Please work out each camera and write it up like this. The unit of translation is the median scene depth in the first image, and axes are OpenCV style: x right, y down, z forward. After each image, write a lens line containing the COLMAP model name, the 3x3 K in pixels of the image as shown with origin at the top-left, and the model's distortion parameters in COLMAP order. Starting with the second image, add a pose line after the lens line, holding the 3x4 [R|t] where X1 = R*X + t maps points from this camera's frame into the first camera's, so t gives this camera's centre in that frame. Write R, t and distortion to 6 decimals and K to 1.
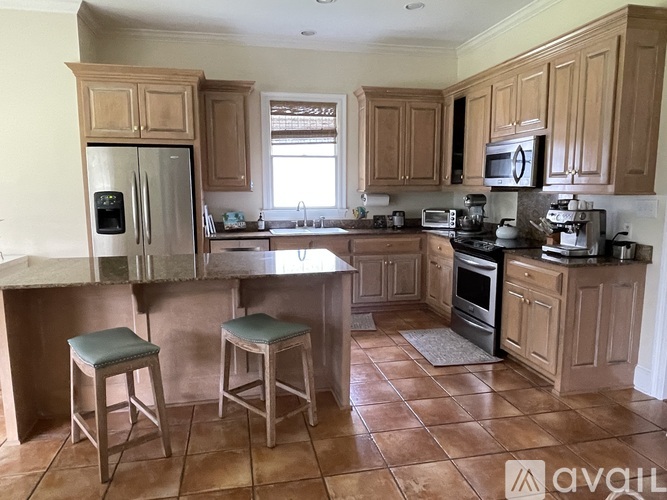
lens RADIAL K [[456.7, 0, 332.6], [0, 456.7, 251.0], [0, 0, 1]] dist [0.053946, 0.000554]
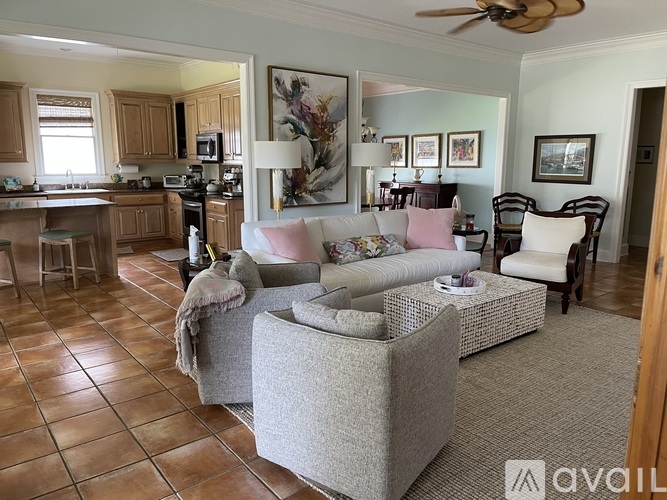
lens RADIAL K [[500.5, 0, 338.3], [0, 500.5, 249.0], [0, 0, 1]] dist [0.032316, -0.027251]
pose [[0.891453, -0.073964, 0.447036, -0.042551], [0.056717, 0.997042, 0.051863, 0.097504], [-0.449550, -0.020879, 0.893011, -0.730012]]
